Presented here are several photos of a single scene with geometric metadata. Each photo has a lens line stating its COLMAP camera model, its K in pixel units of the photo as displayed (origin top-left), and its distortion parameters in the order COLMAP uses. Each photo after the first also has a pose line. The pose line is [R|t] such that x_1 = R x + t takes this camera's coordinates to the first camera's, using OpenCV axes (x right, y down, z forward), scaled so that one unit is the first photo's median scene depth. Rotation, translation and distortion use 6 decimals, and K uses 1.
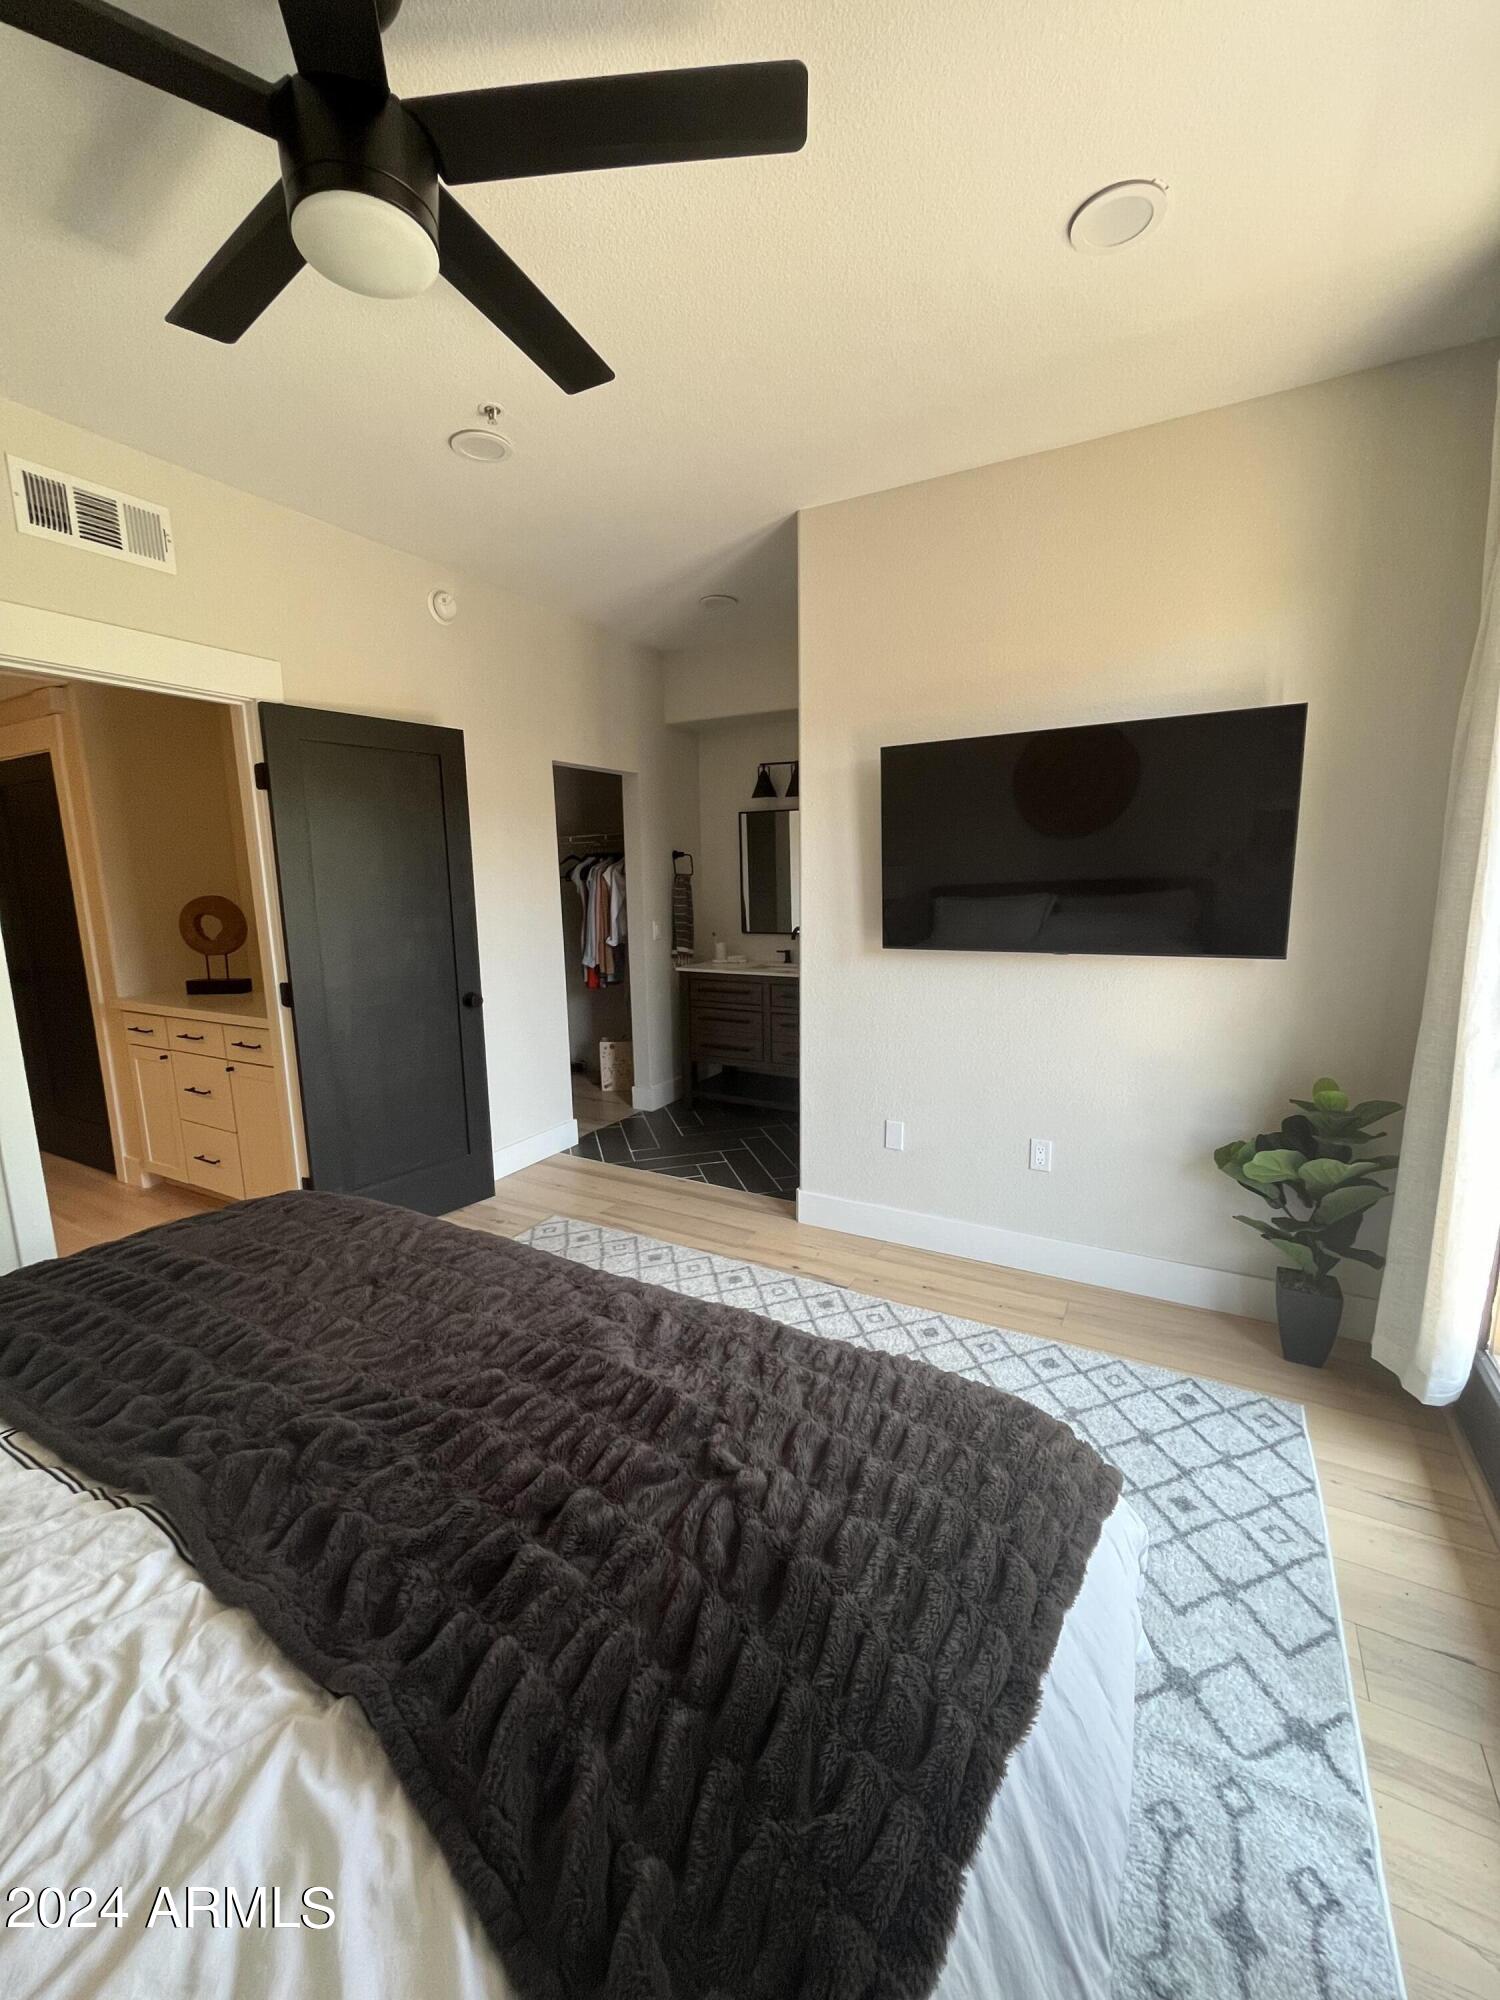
lens RADIAL K [[805.6, 0, 750.0], [0, 805.6, 1000.0], [0, 0, 1]] dist [0.001319, 0.000030]
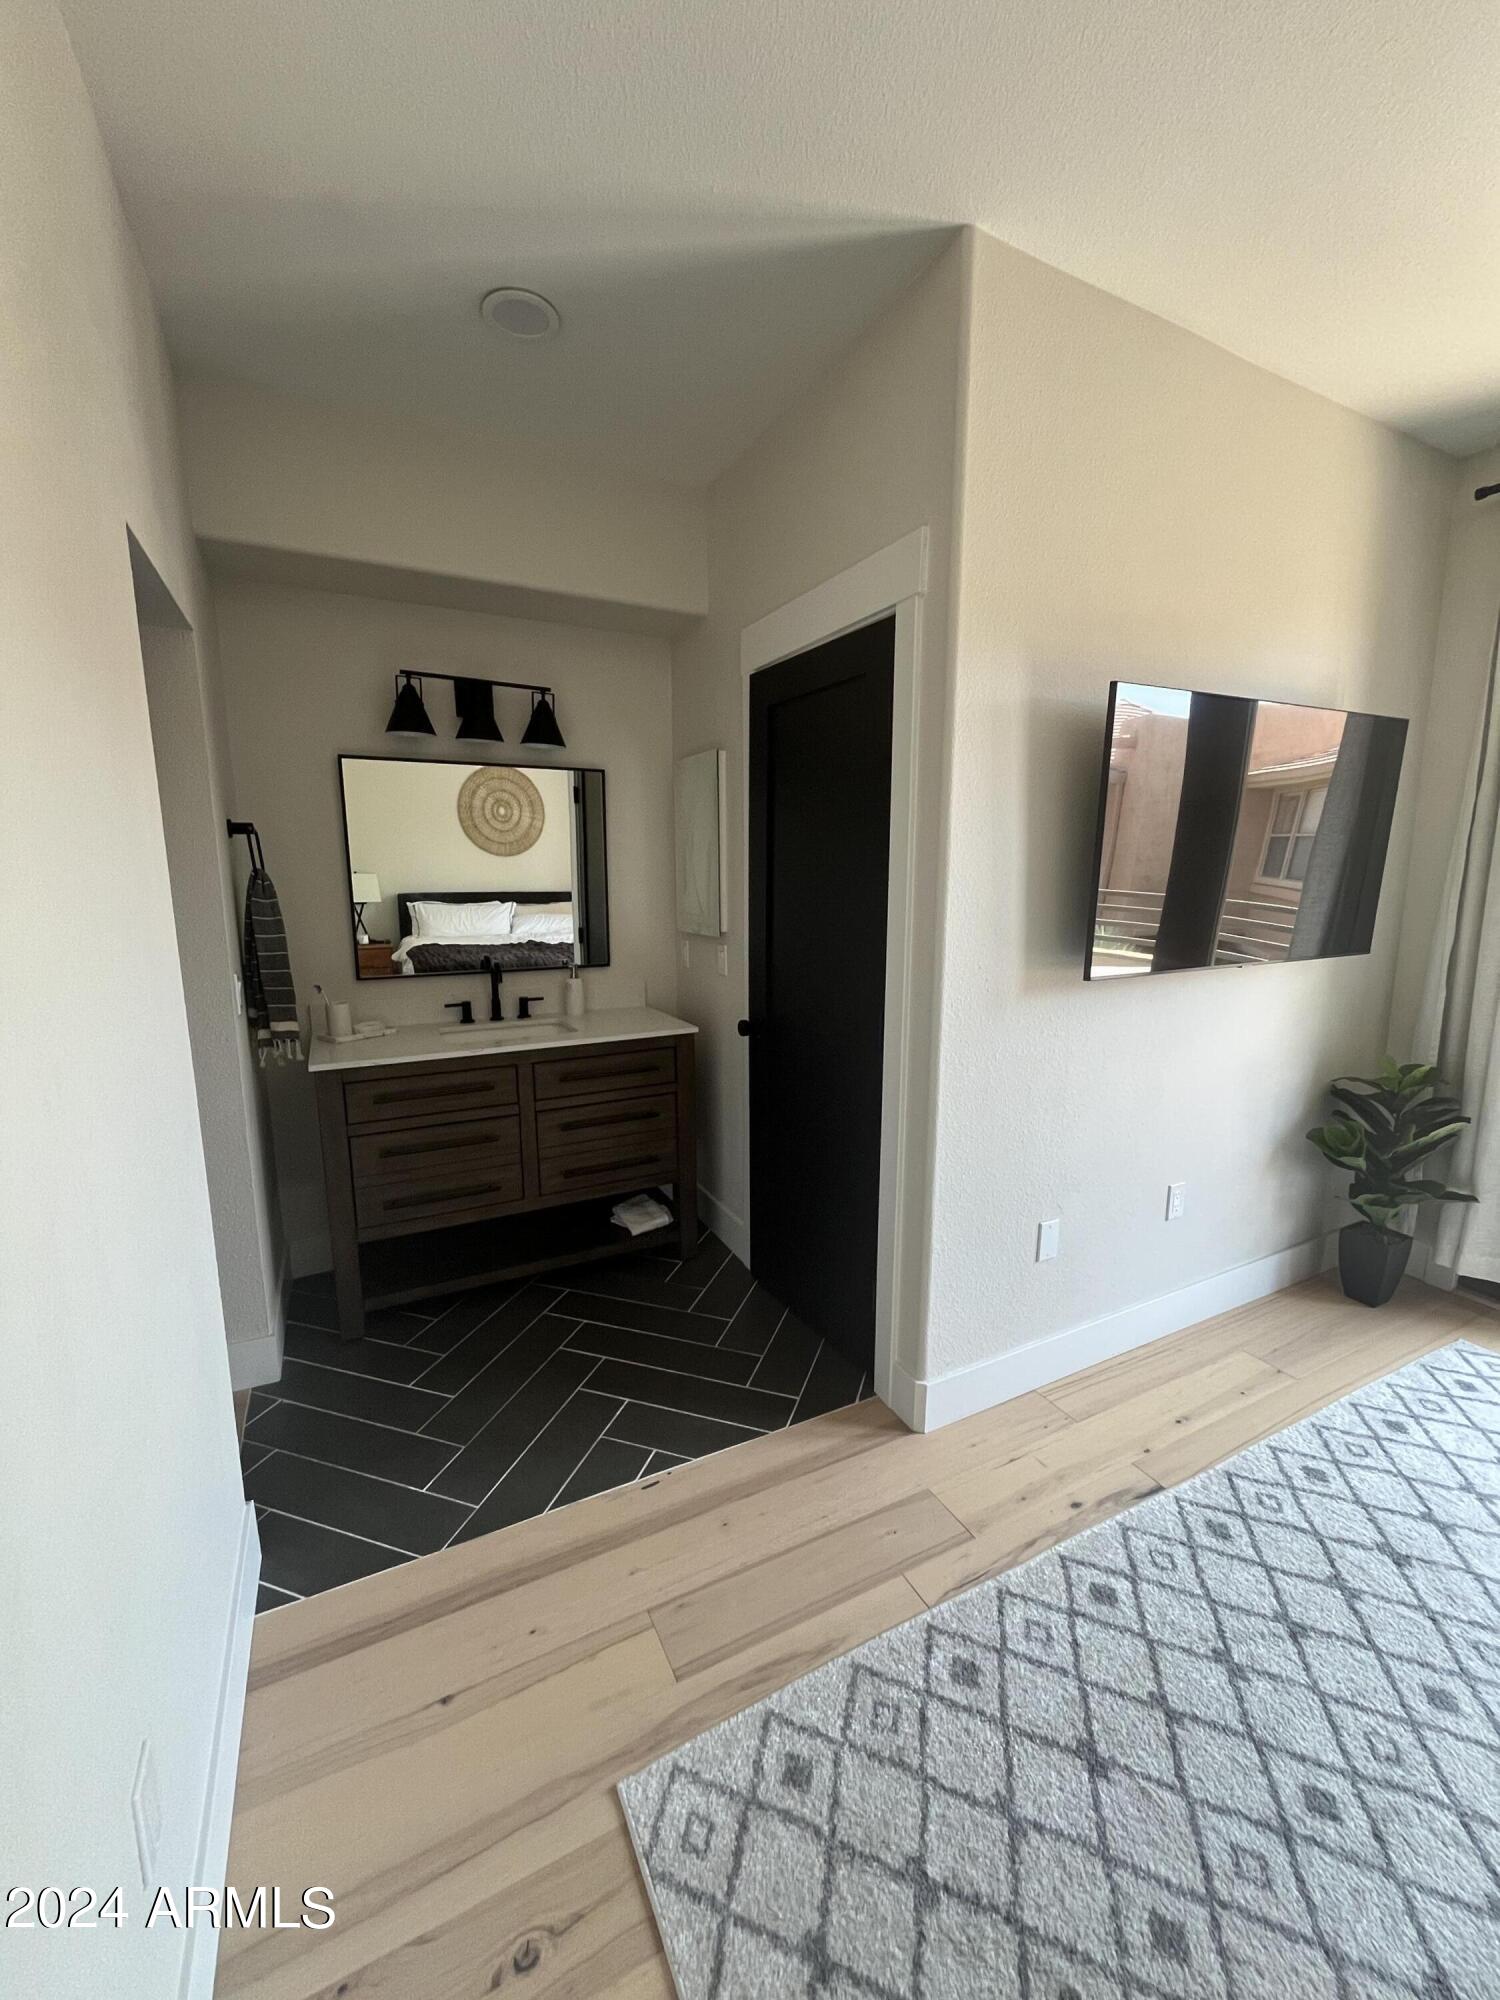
lens RADIAL K [[805.6, 0, 750.0], [0, 805.6, 1000.0], [0, 0, 1]] dist [0.001319, 0.000030]
pose [[0.548176, -0.115740, 0.828316, -0.396300], [0.122583, 0.990802, 0.057320, -0.086013], [-0.827331, 0.070116, 0.557322, 0.601708]]
